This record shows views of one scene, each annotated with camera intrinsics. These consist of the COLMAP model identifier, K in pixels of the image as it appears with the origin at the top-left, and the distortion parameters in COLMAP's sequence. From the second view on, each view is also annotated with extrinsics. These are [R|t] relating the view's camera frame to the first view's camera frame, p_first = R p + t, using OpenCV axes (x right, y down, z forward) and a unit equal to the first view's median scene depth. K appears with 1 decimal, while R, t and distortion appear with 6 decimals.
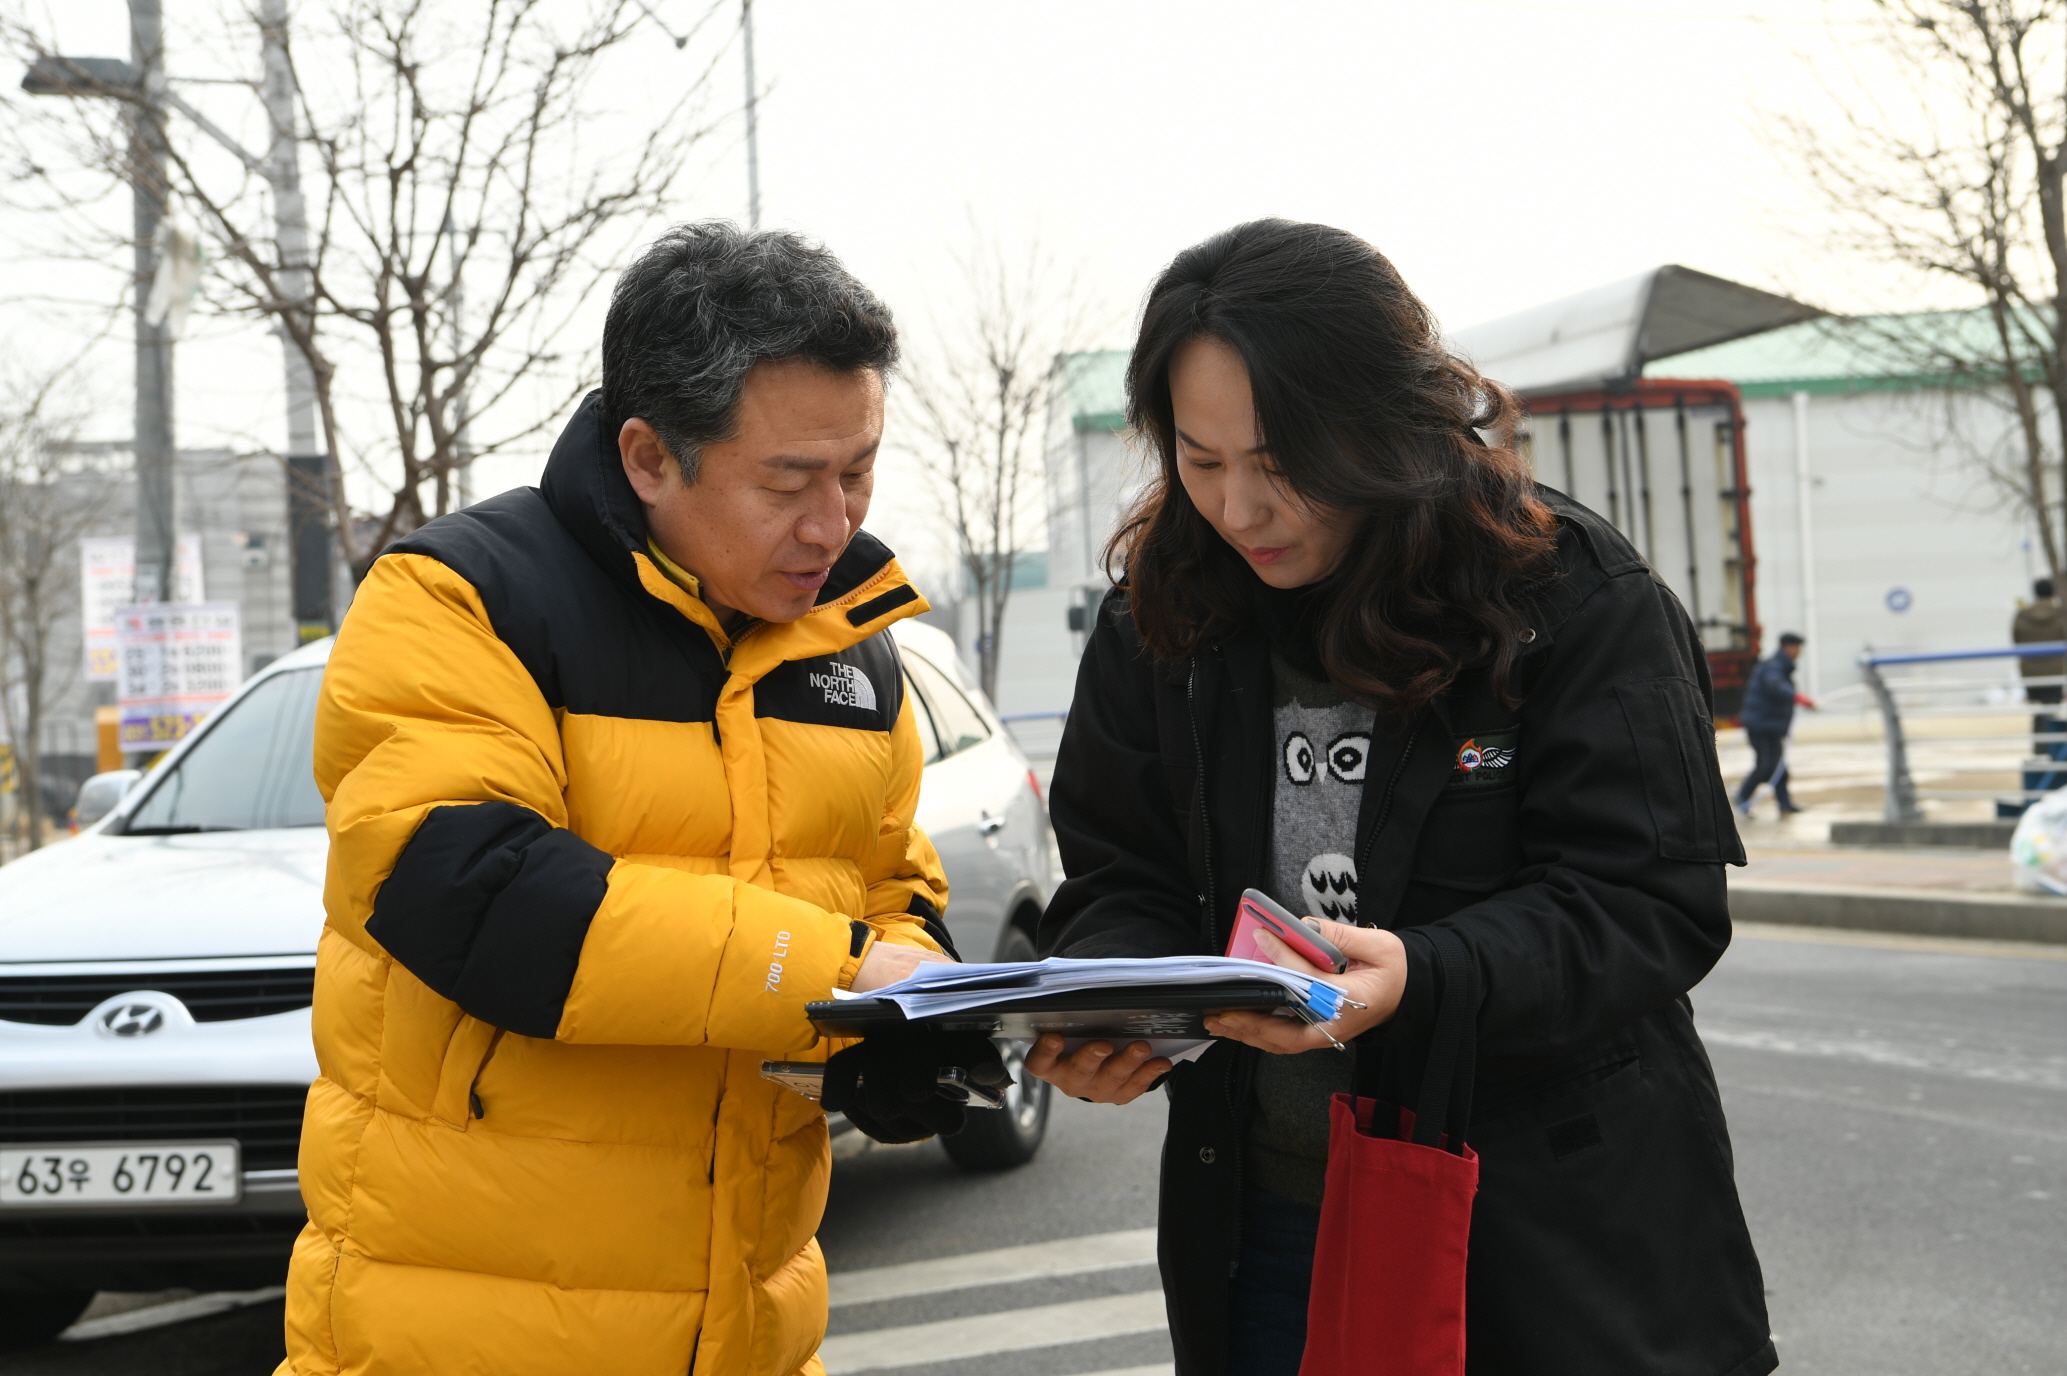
lens RADIAL K [[3320.5, 0, 1033.5], [0, 3320.5, 688.0], [0, 0, 1]] dist [0.209799, 0.252305]
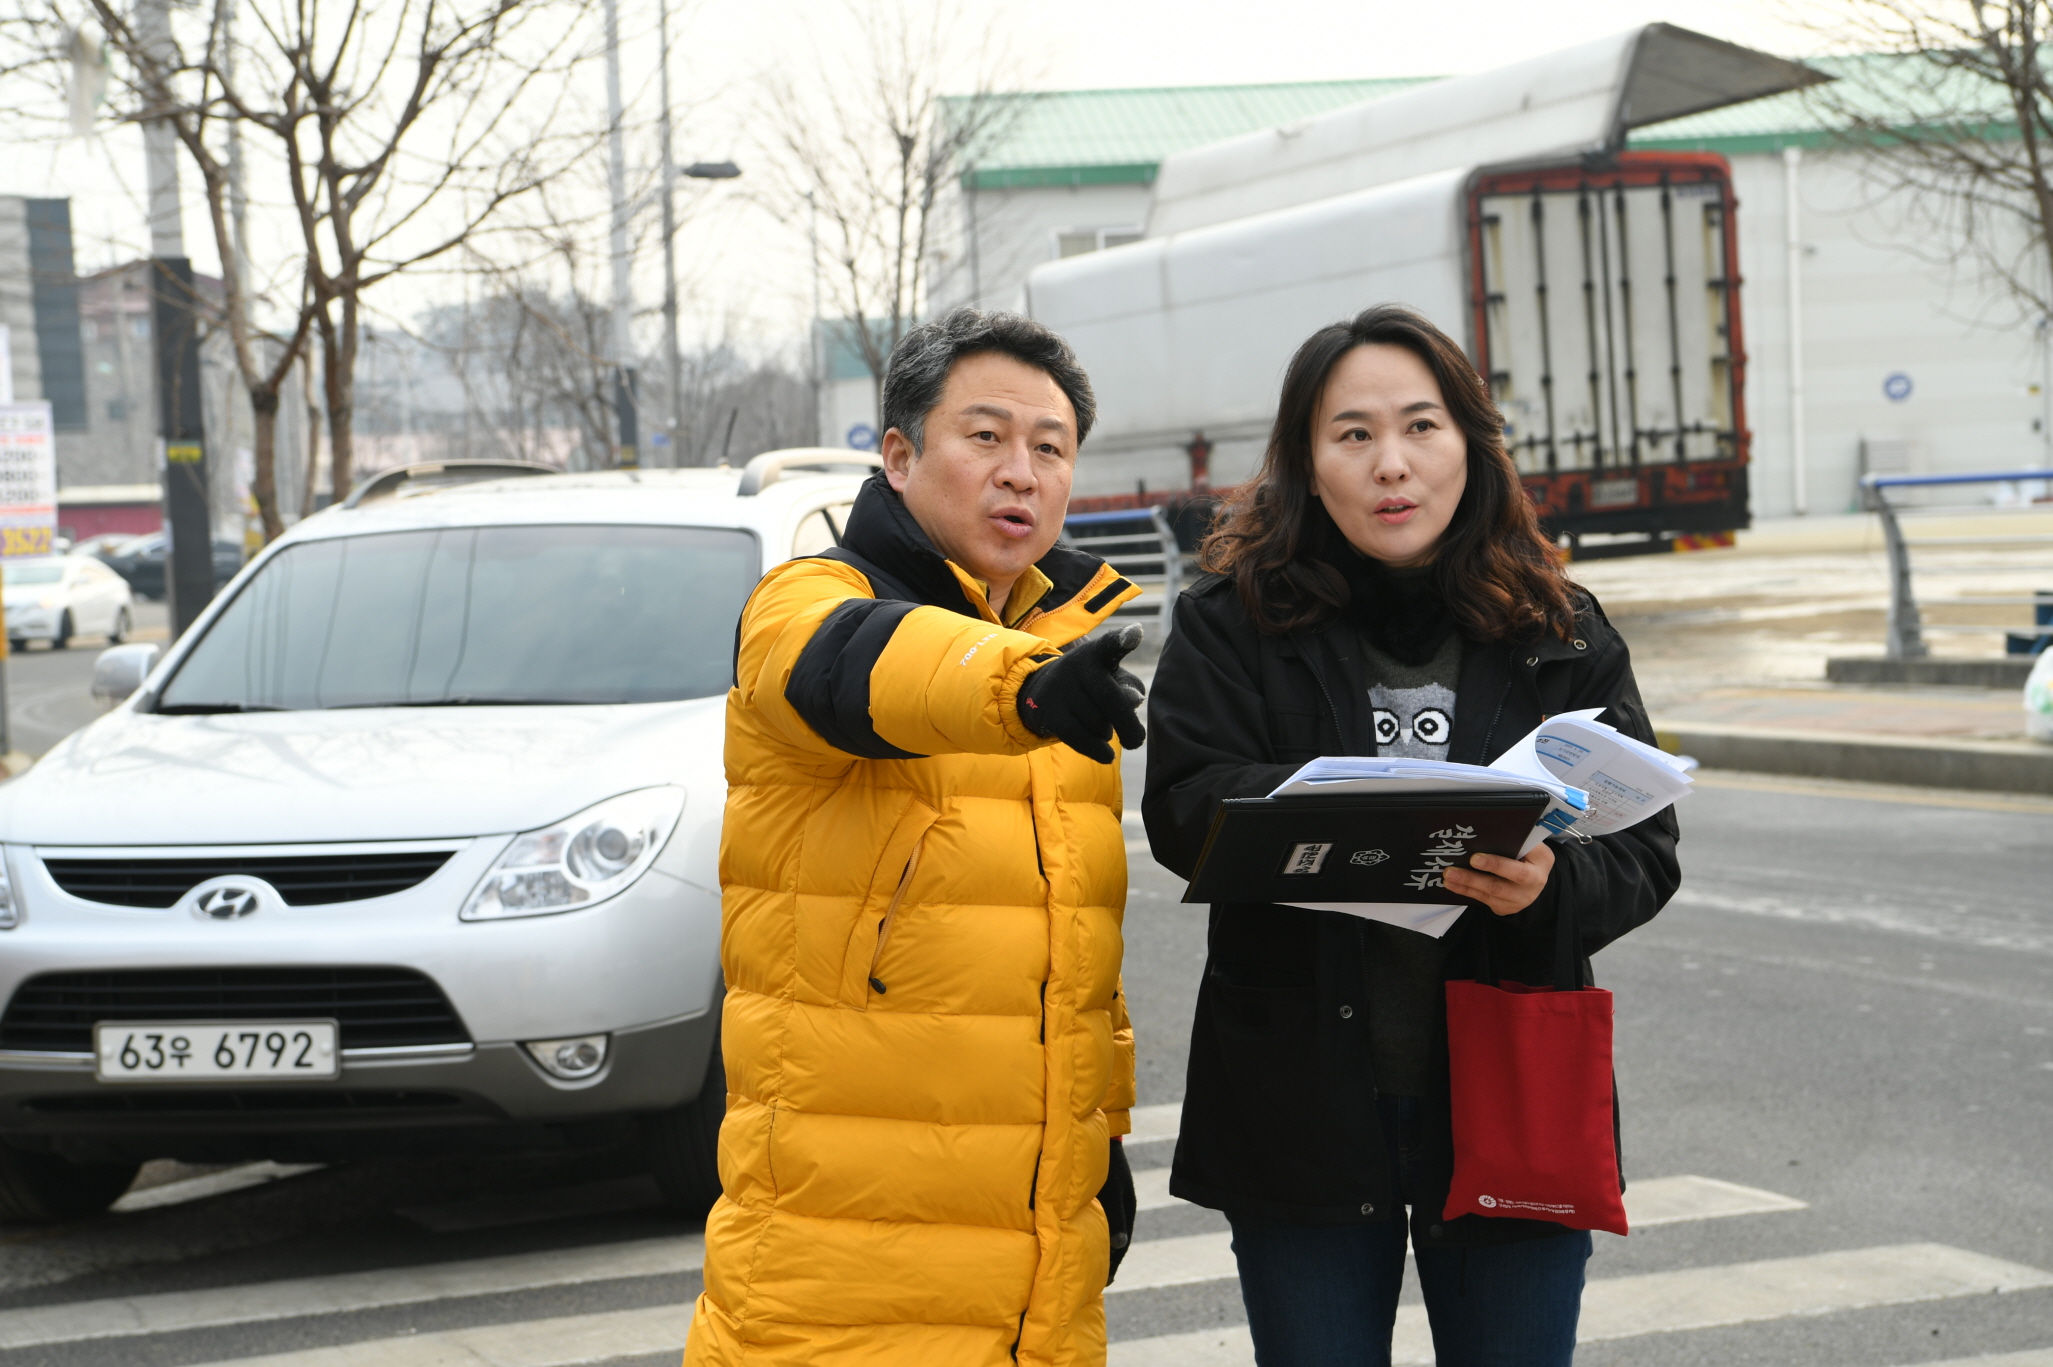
lens RADIAL K [[3880.9, 0, 1026.5], [0, 3880.9, 683.5], [0, 0, 1]] dist [0.282647, 0.255916]
pose [[0.999353, 0.001959, 0.035907, -0.036573], [-0.003908, 0.998518, 0.054284, -0.019489], [-0.035748, -0.054389, 0.997880, -0.113312]]
